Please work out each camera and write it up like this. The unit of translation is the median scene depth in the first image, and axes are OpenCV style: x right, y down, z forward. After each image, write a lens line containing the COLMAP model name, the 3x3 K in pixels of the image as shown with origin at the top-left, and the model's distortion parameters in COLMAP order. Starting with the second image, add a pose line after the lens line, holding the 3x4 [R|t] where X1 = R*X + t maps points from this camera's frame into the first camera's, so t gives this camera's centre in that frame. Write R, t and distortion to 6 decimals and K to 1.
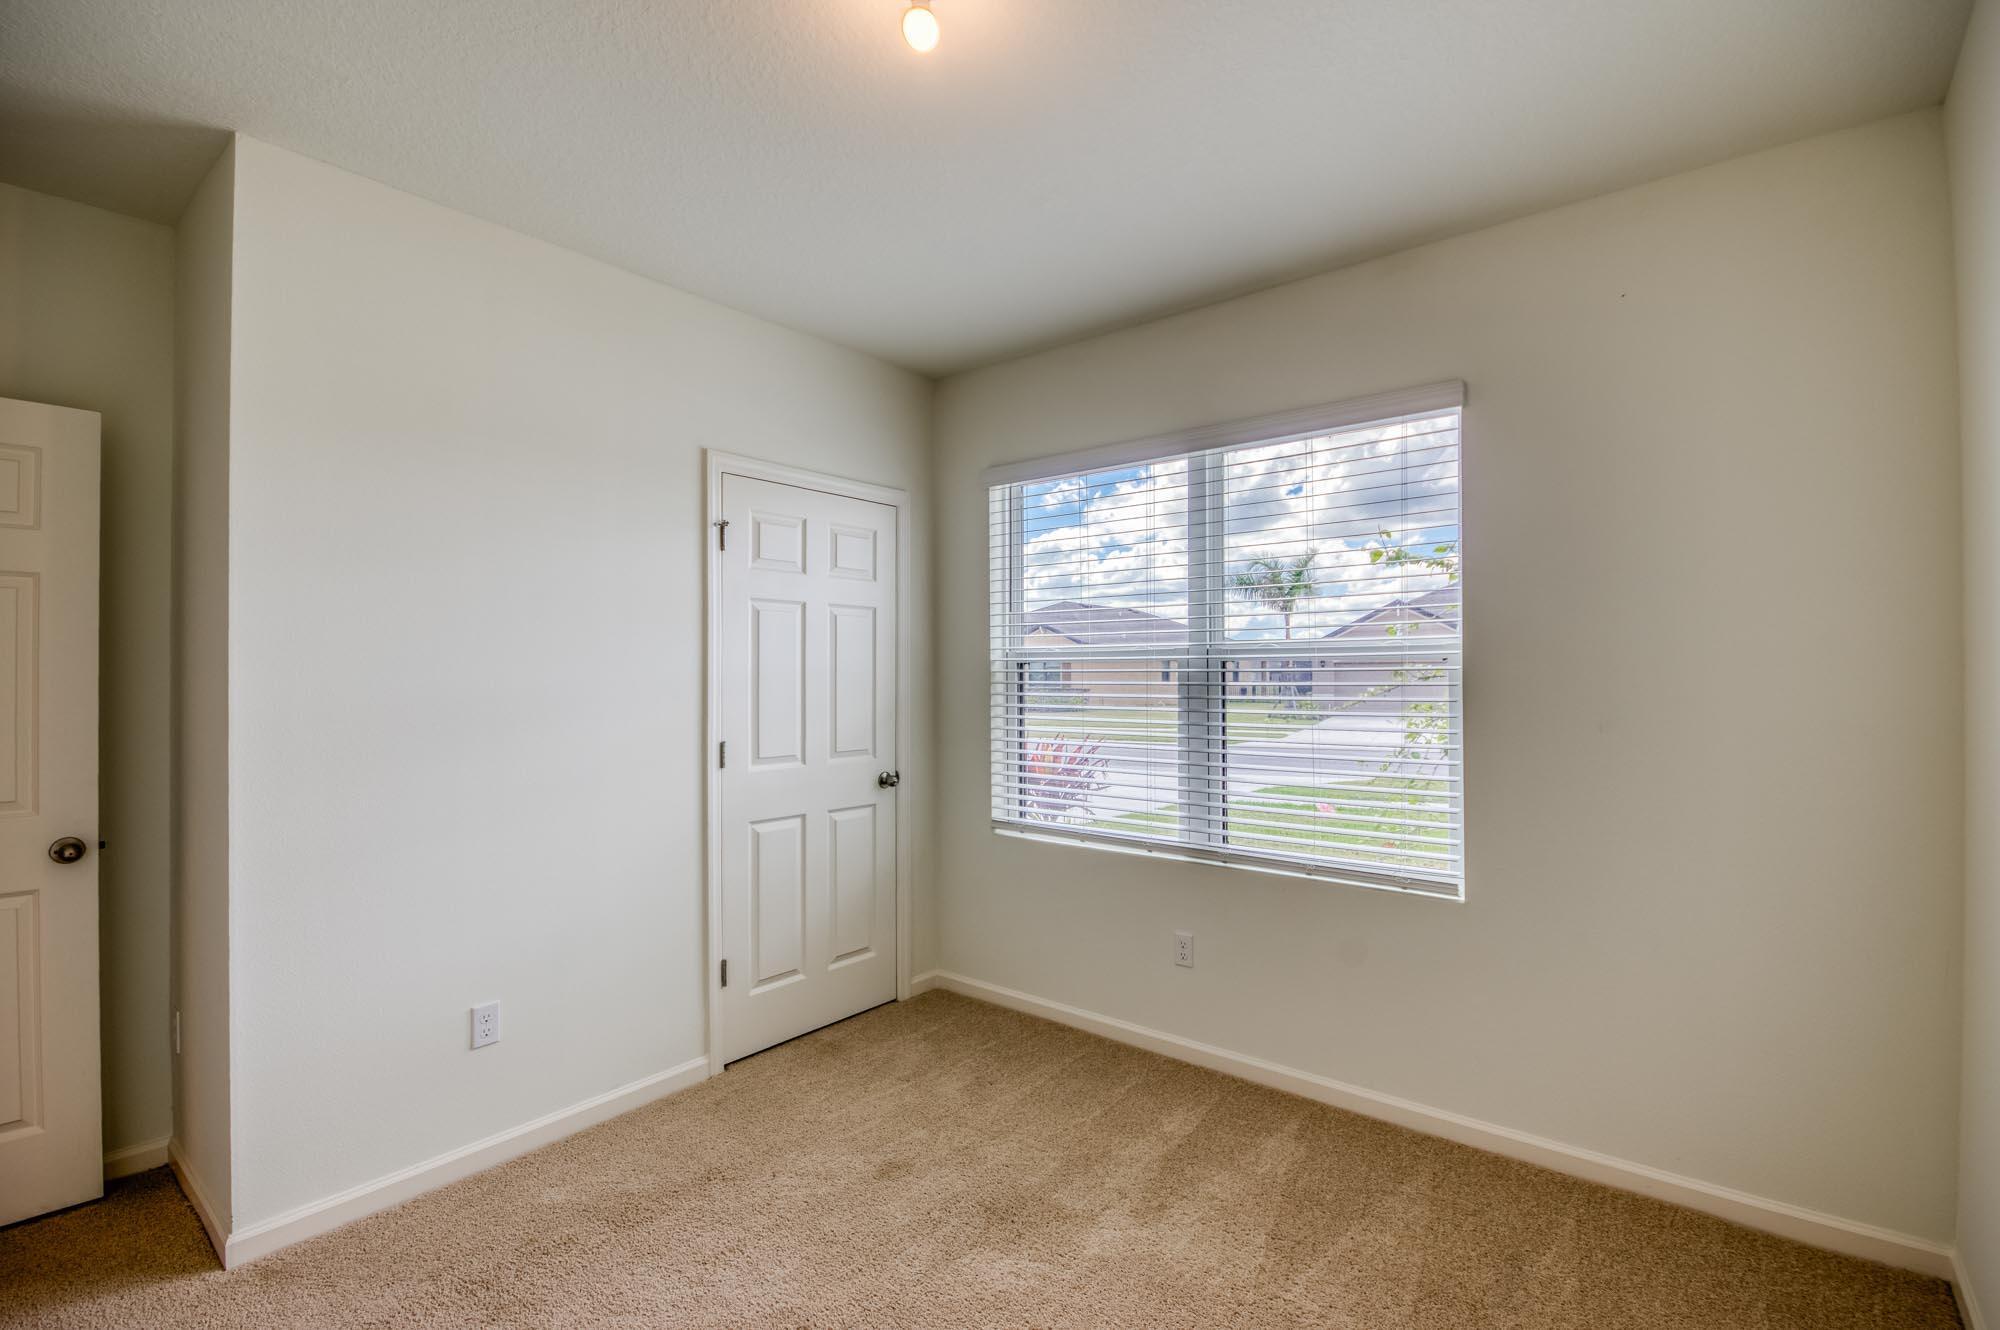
lens RADIAL K [[884.7, 0, 965.7], [0, 884.7, 670.9], [0, 0, 1]] dist [-0.001397, -0.000099]
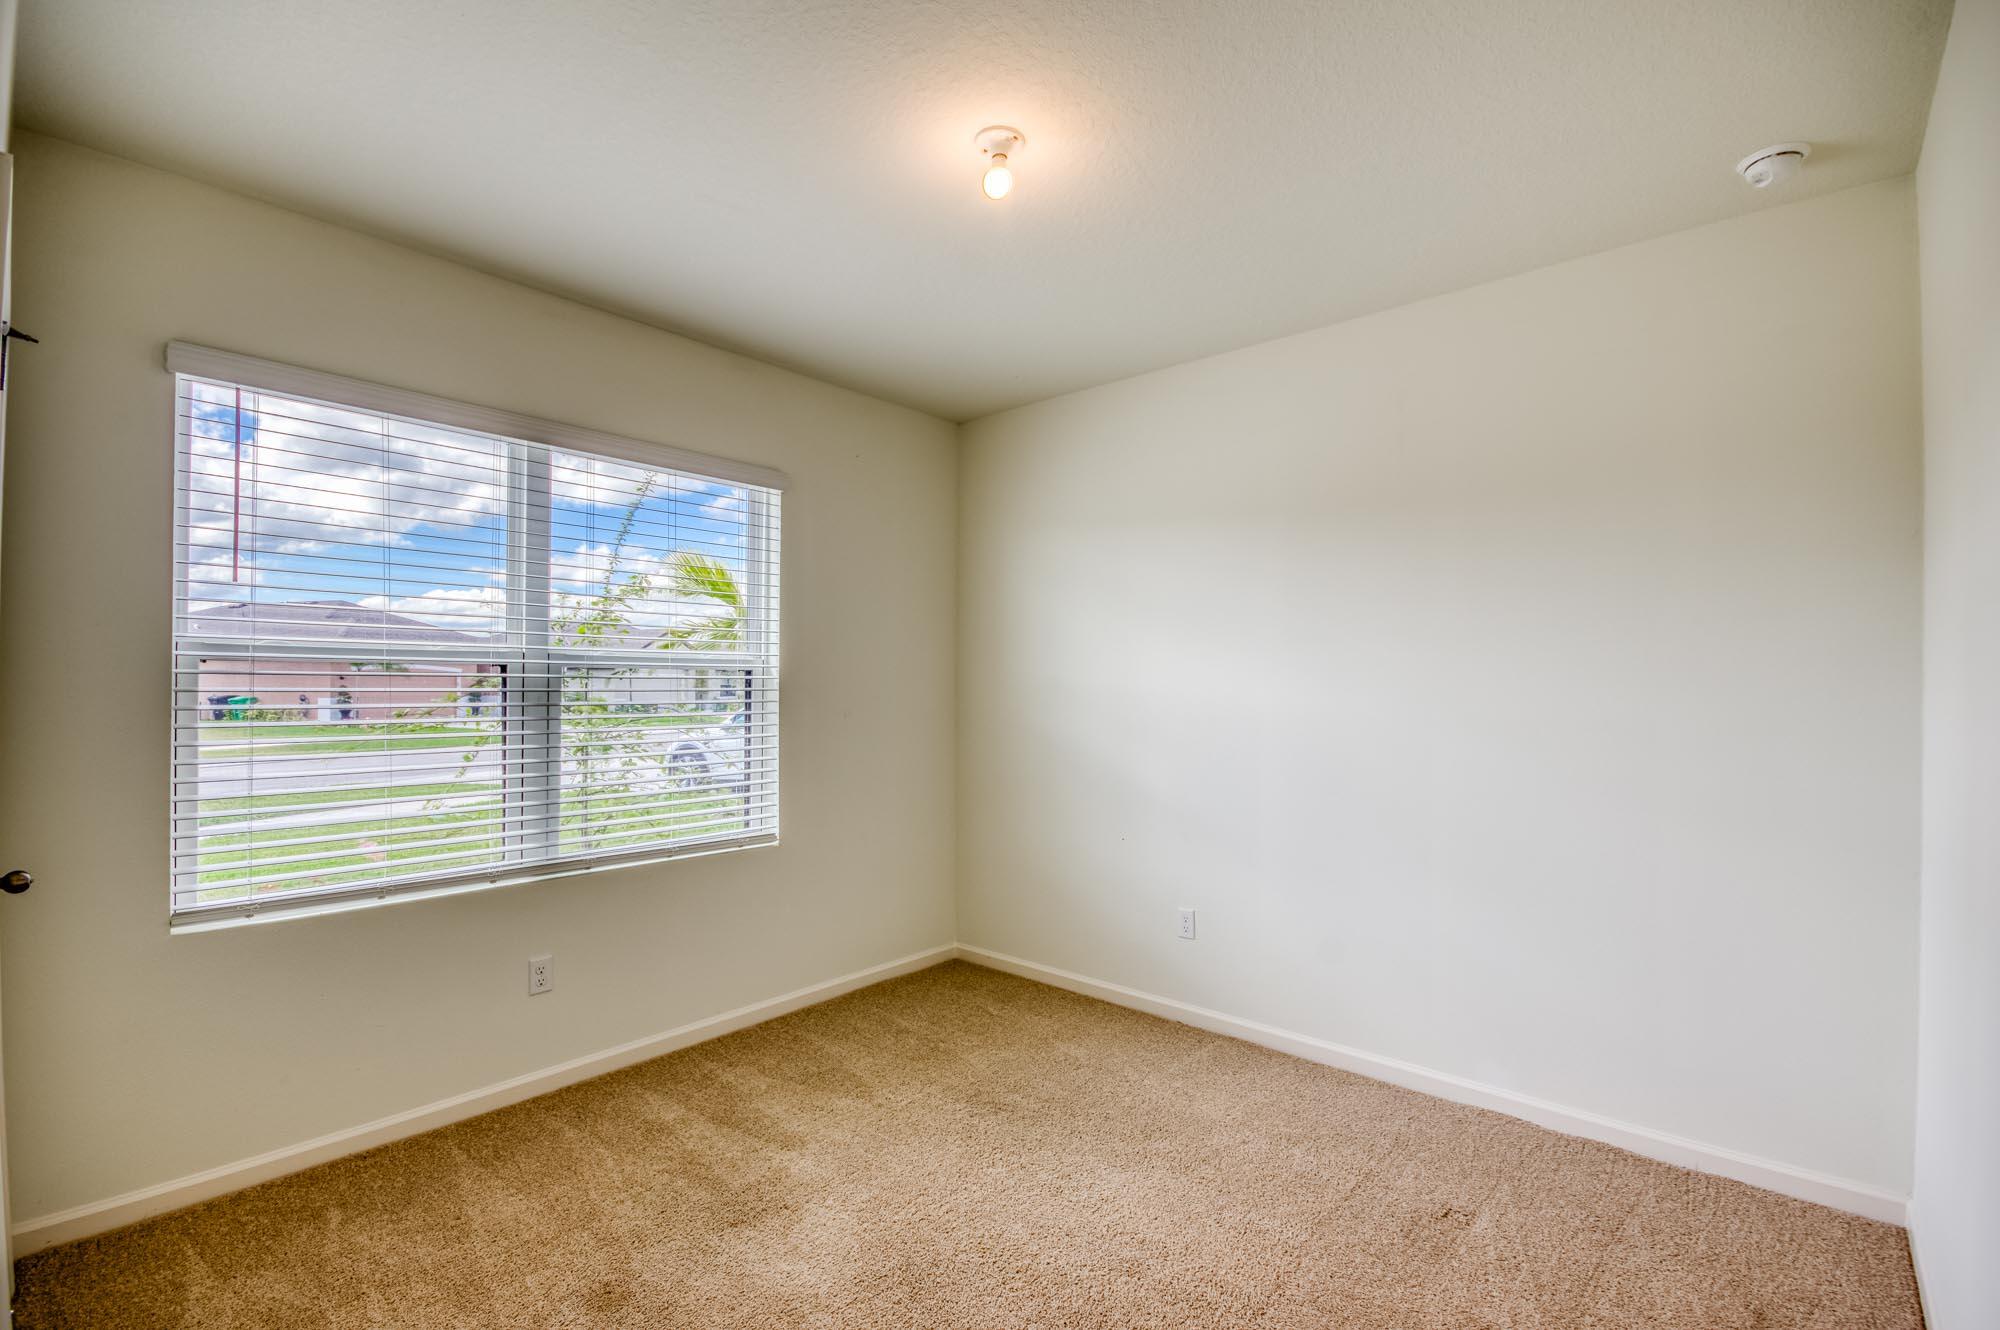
lens RADIAL K [[897.0, 0, 1011.4], [0, 897.0, 677.4], [0, 0, 1]] dist [0.013614, -0.013740]
pose [[0.026035, 0.008852, 0.999622, -0.546285], [-0.008650, 0.999925, -0.008629, 0.003662], [-0.999624, -0.008422, 0.026109, 0.379353]]
